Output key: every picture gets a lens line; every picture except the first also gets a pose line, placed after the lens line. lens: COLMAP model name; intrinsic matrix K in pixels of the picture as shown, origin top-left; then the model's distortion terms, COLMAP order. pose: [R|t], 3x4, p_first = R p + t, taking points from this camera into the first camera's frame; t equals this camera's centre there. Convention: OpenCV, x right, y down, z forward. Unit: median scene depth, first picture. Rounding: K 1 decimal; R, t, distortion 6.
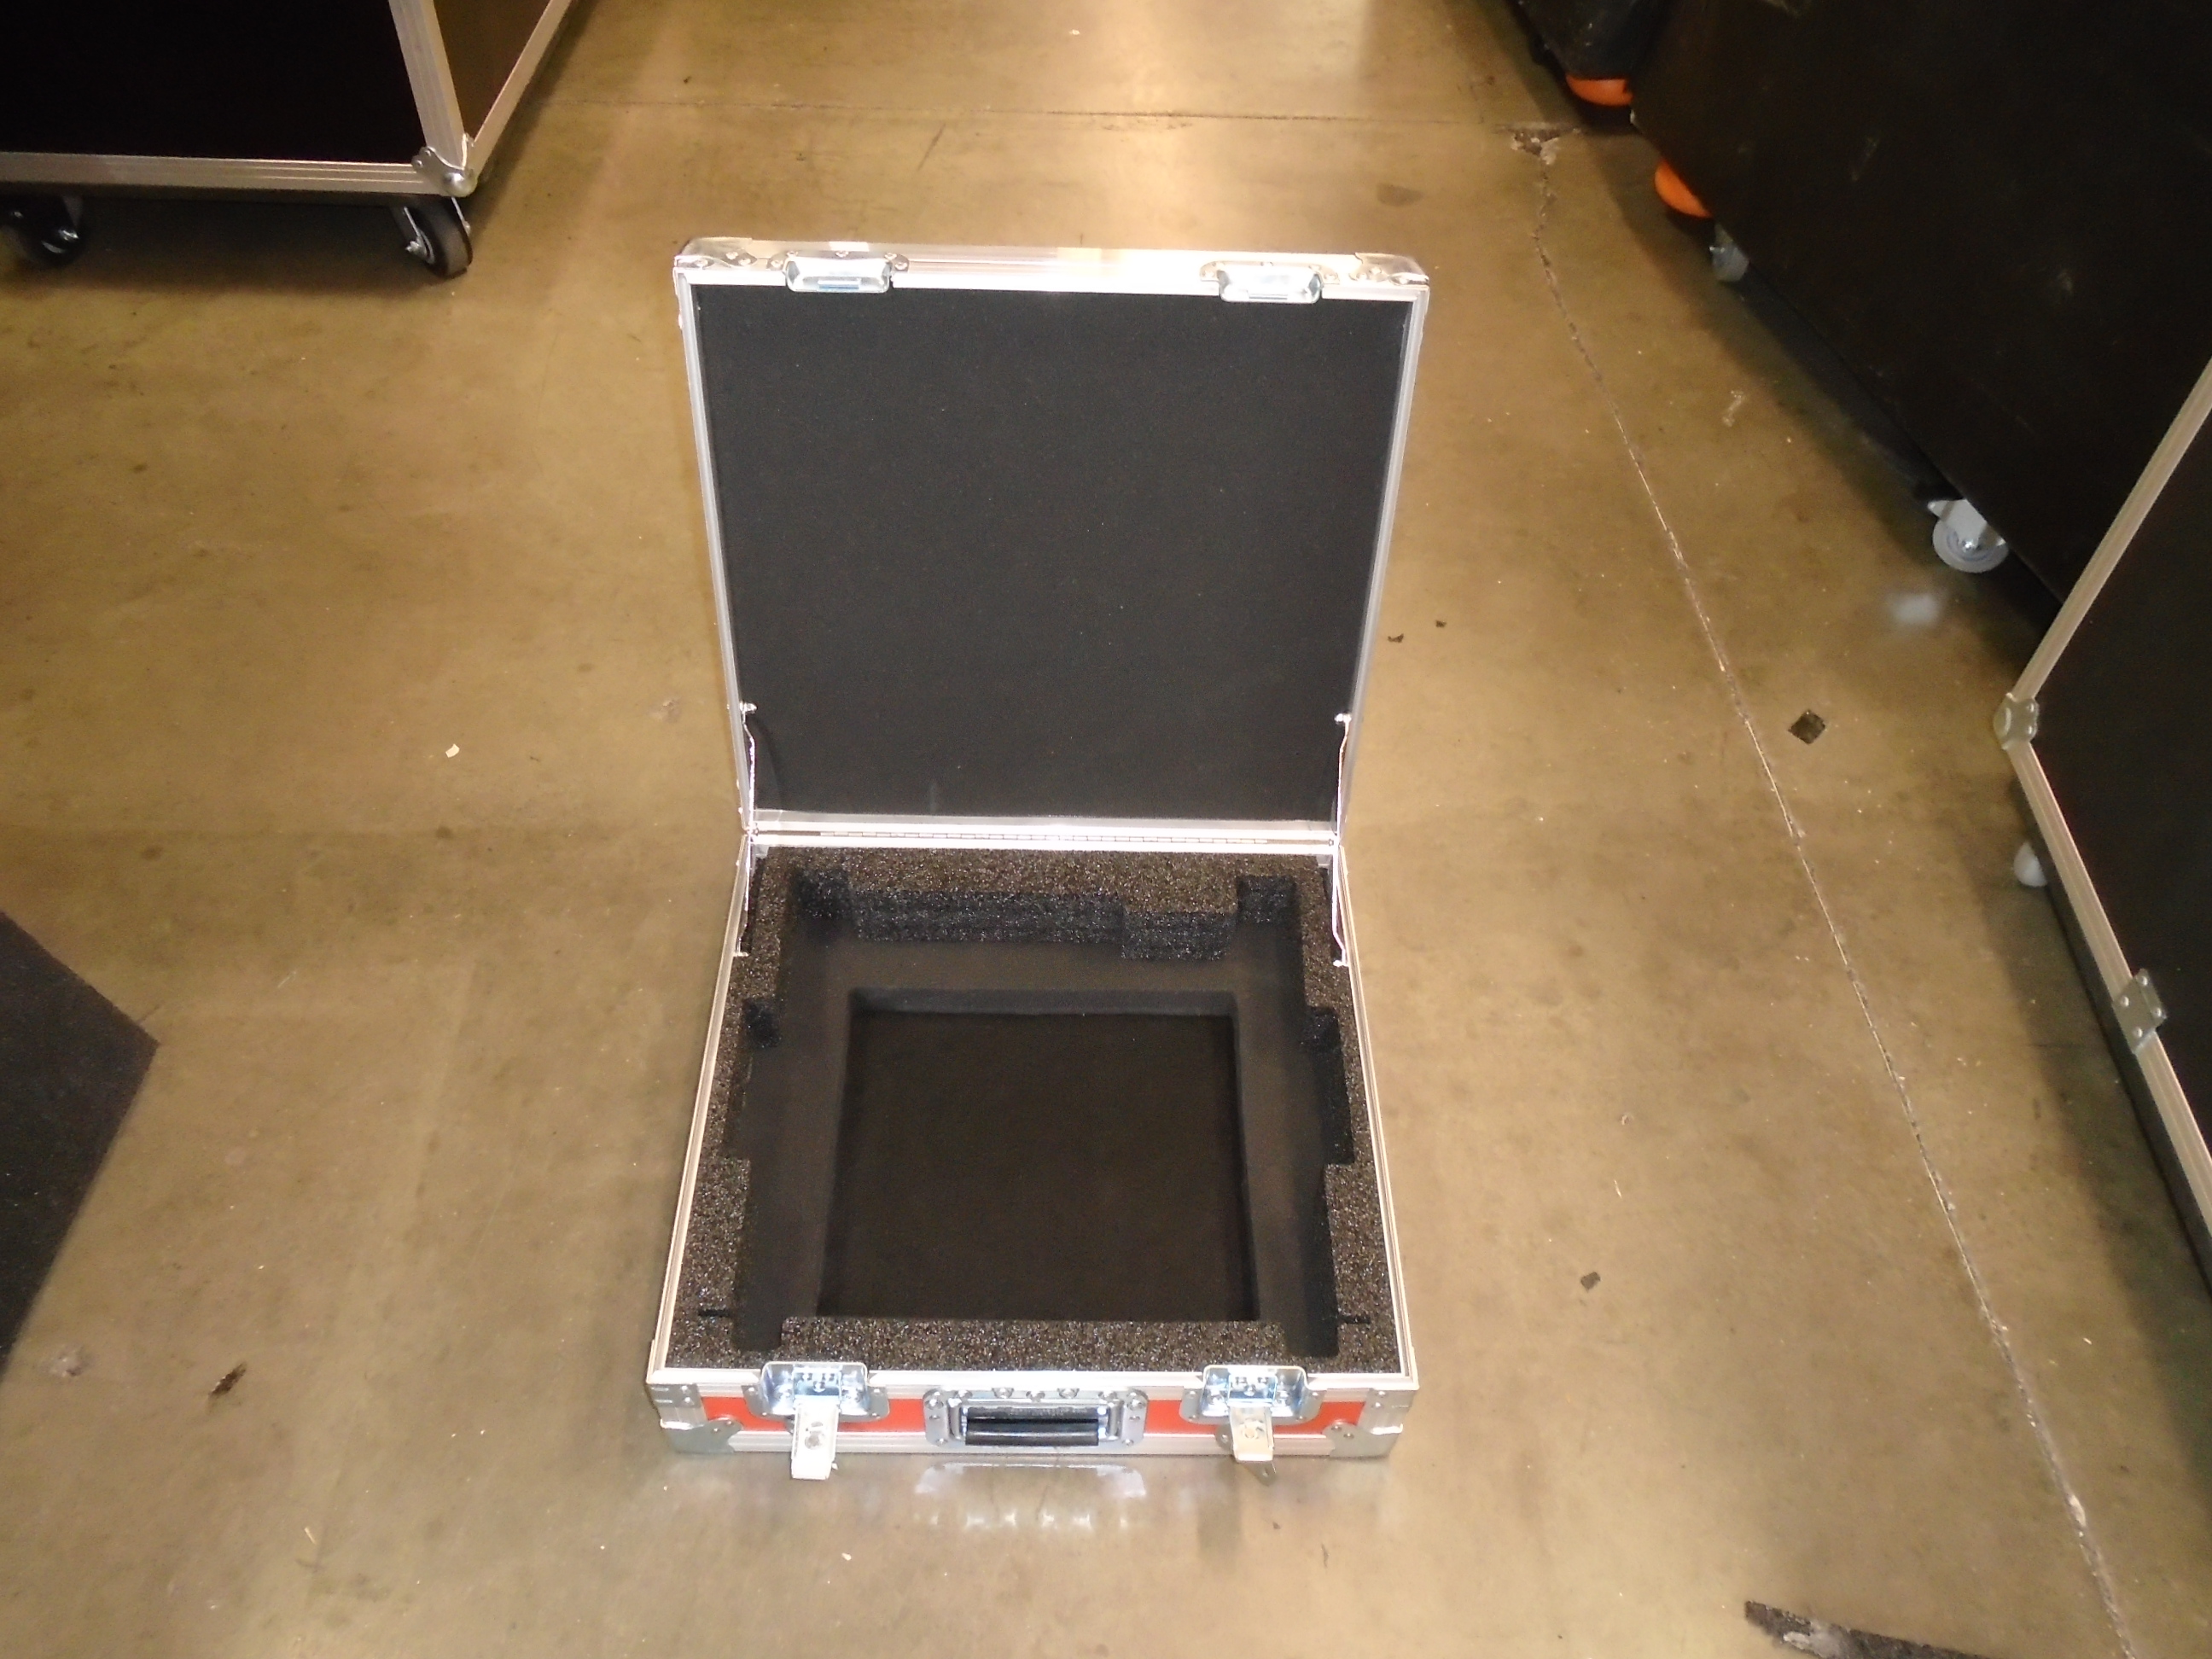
lens RADIAL K [[1688.7, 0, 1106.0], [0, 1688.7, 829.5], [0, 0, 1]] dist [-0.010137, 0.002033]
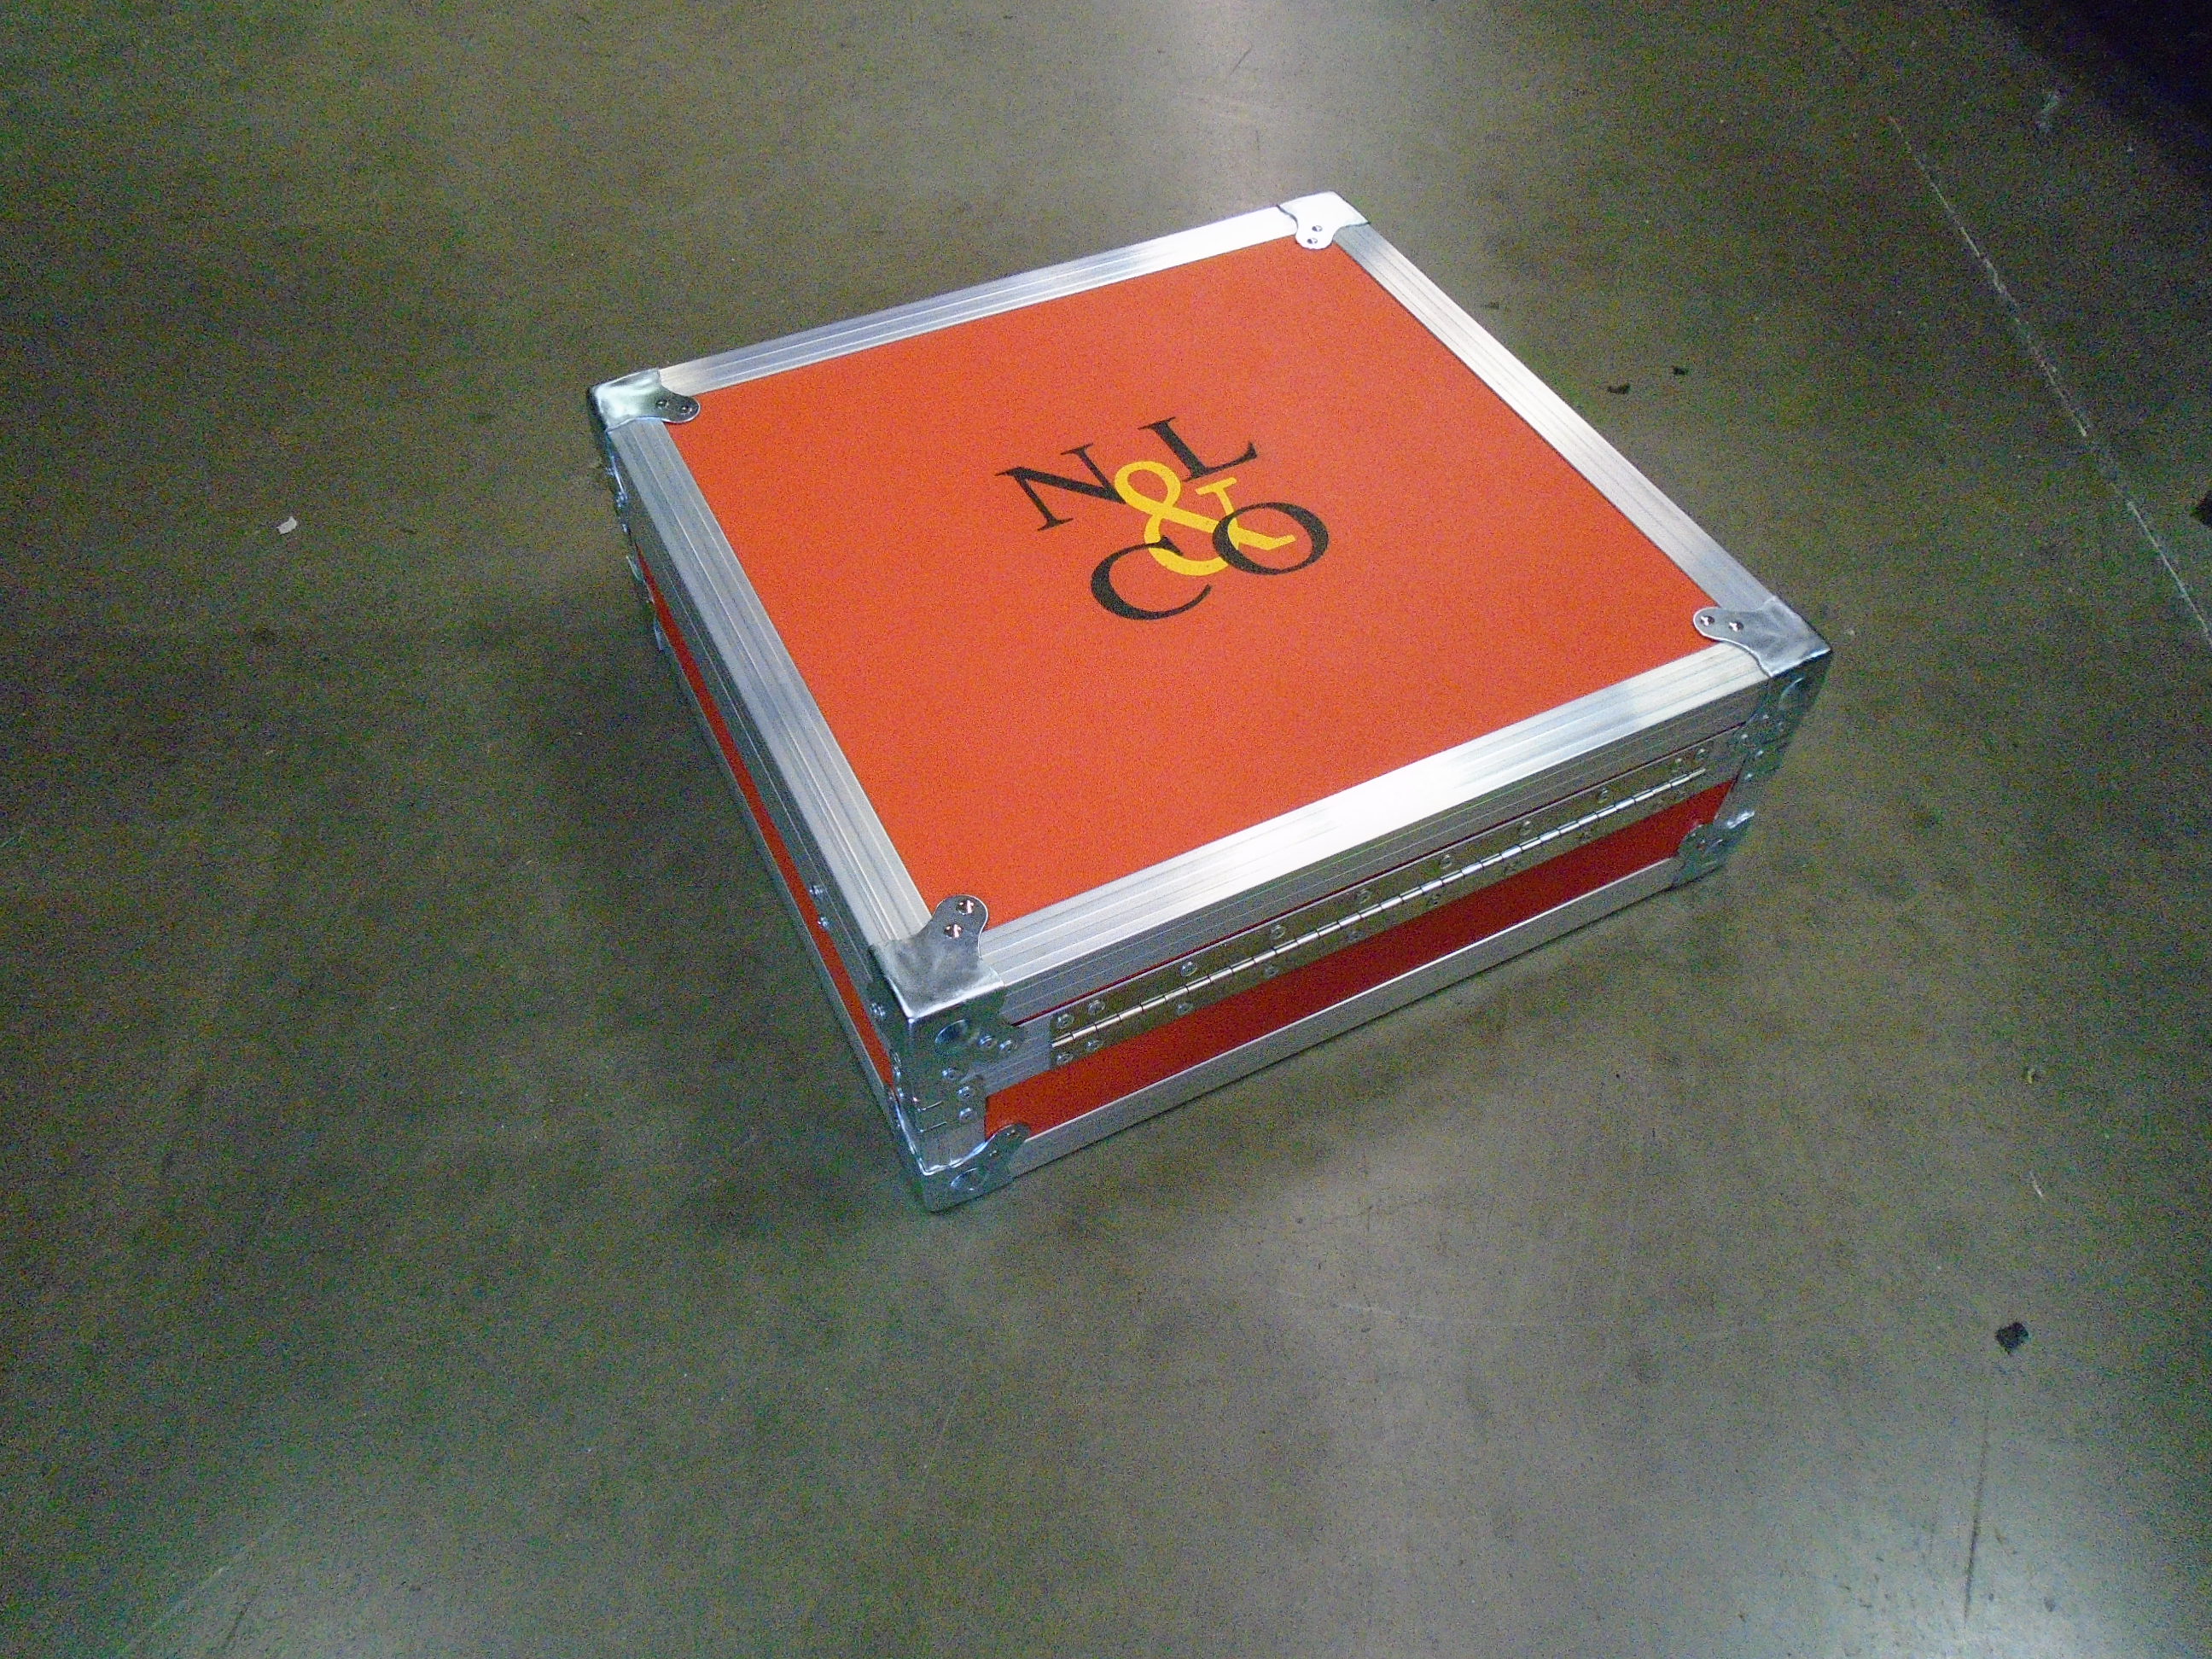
lens RADIAL K [[1688.7, 0, 1106.0], [0, 1688.7, 829.5], [0, 0, 1]] dist [-0.010137, 0.002033]
pose [[0.999552, 0.009602, -0.028362, -0.027285], [-0.008048, 0.998486, 0.054421, 0.042301], [0.028842, -0.054169, 0.998115, 0.325605]]
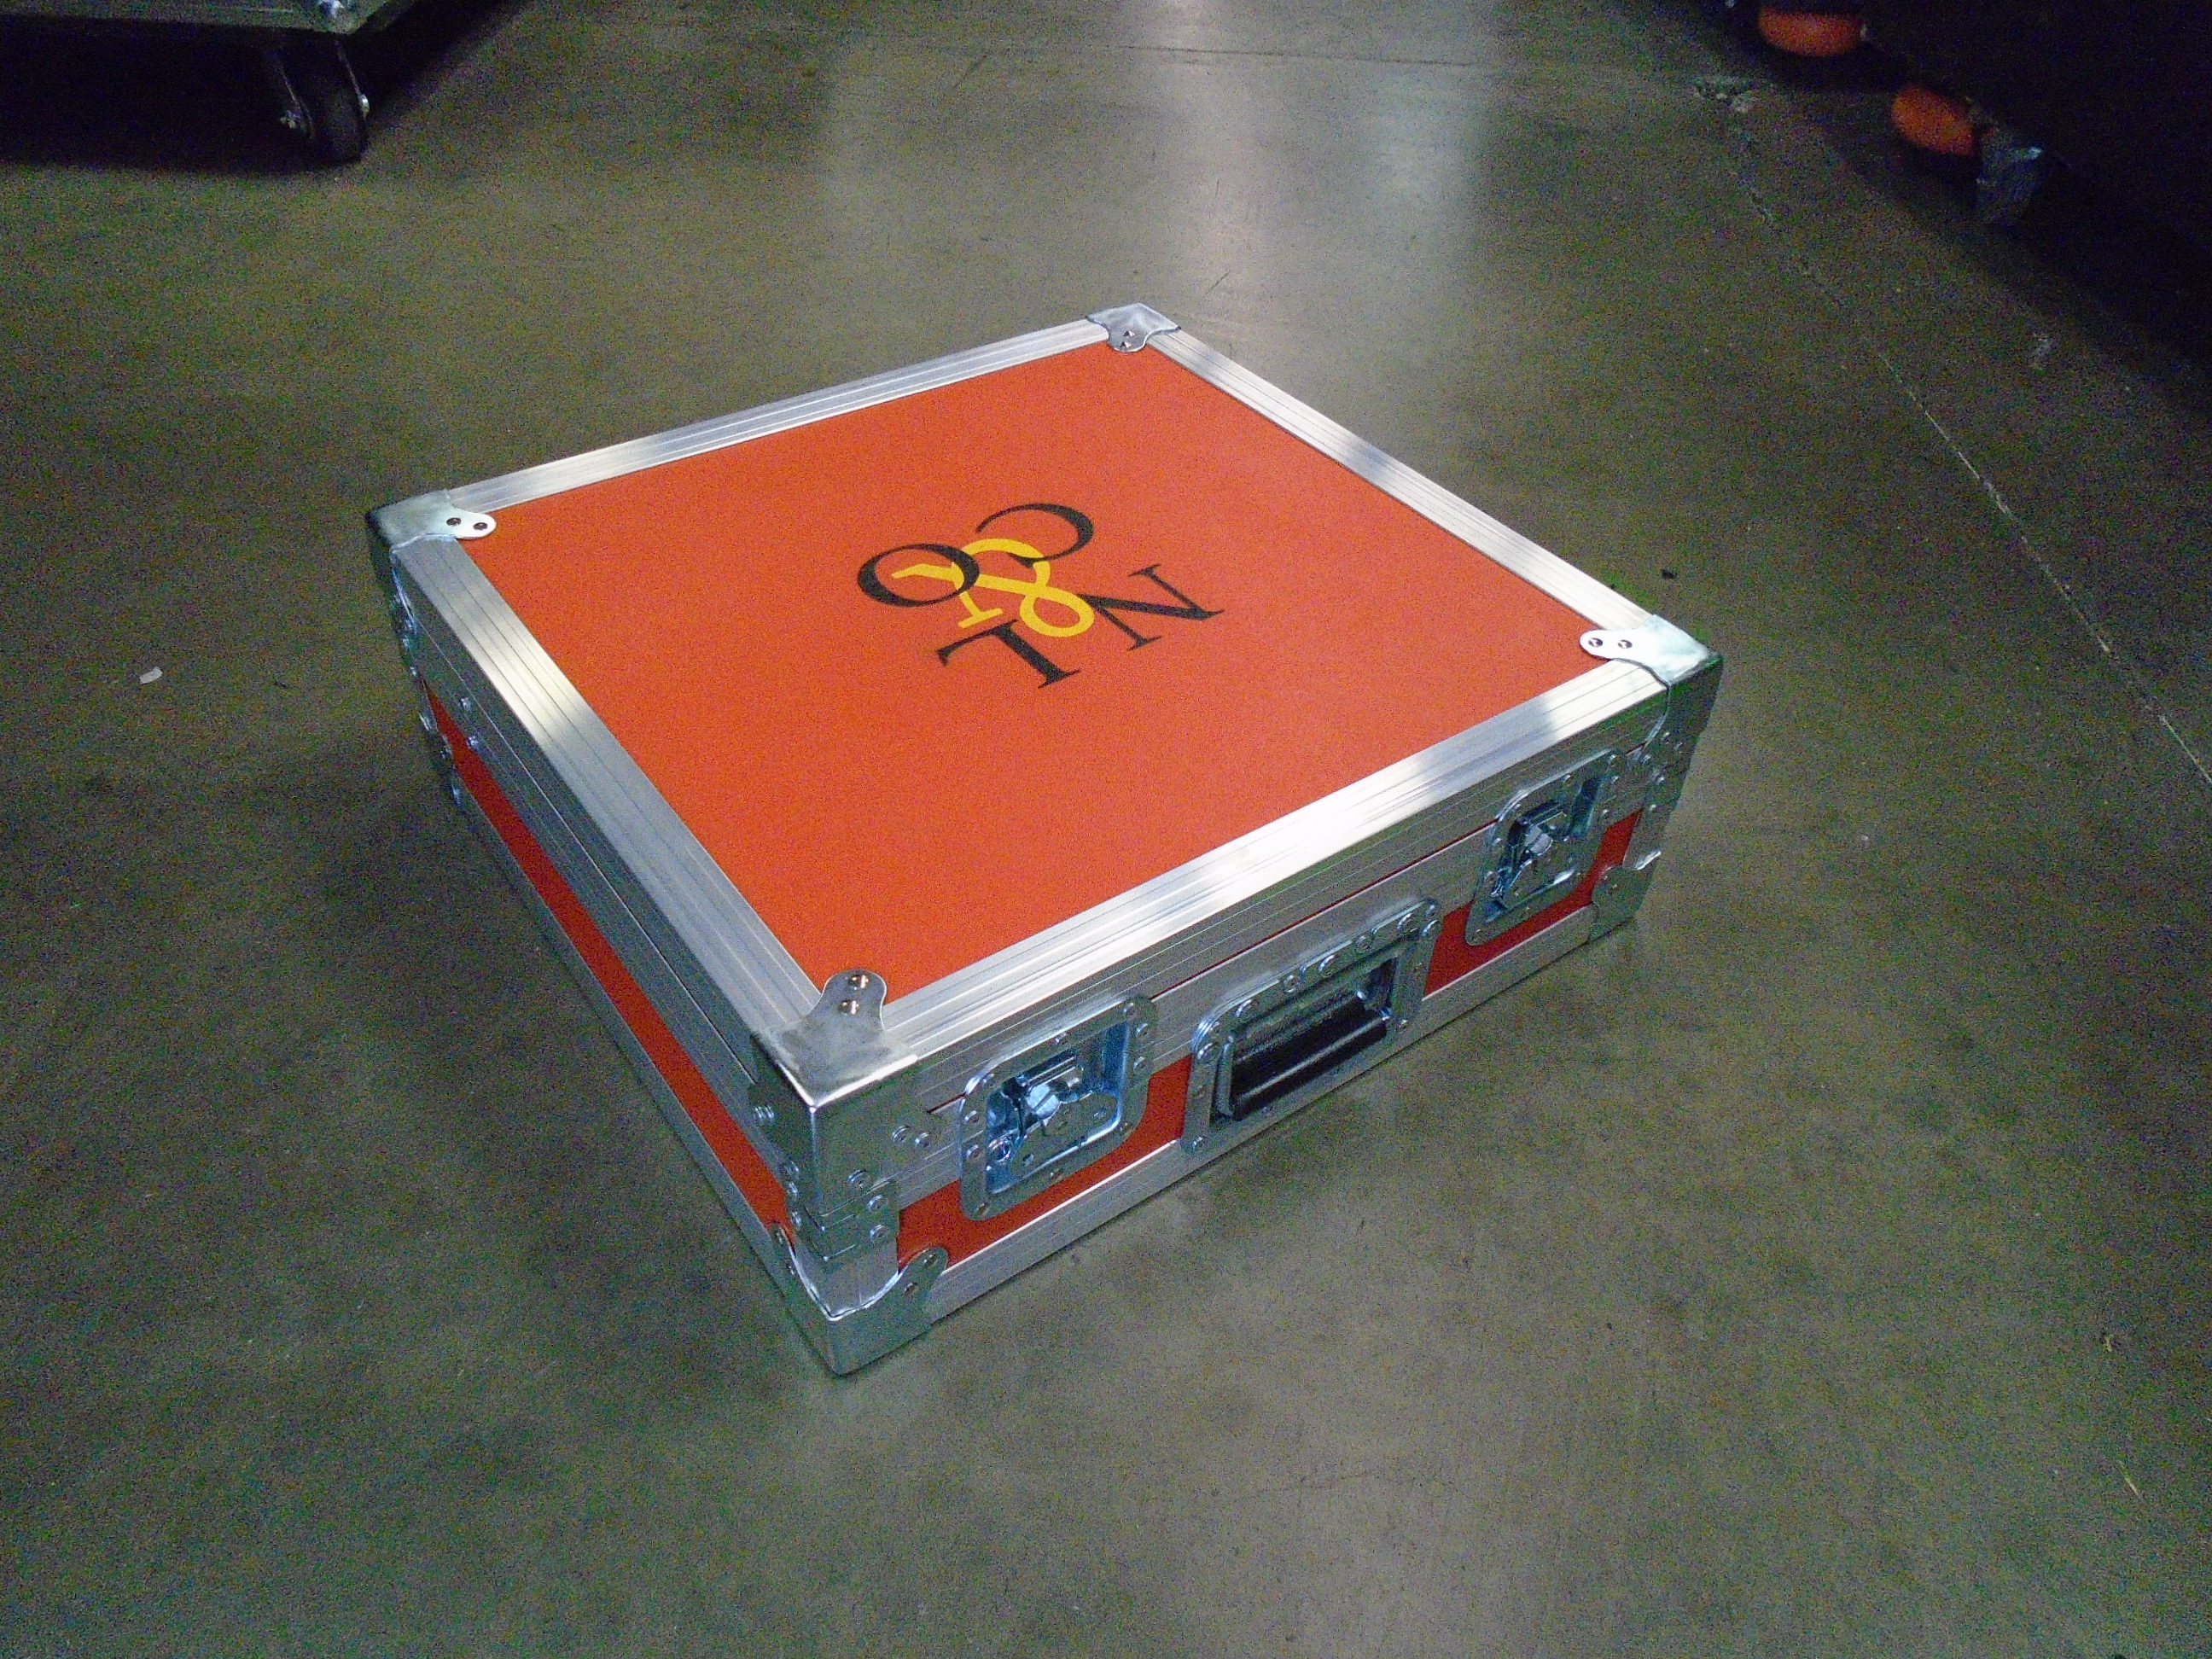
lens RADIAL K [[1688.7, 0, 1106.0], [0, 1688.7, 829.5], [0, 0, 1]] dist [-0.010137, 0.002033]
pose [[0.998760, 0.034396, -0.035991, 0.002841], [-0.038414, 0.992312, -0.117653, 0.079396], [0.031667, 0.118890, 0.992402, 0.409274]]
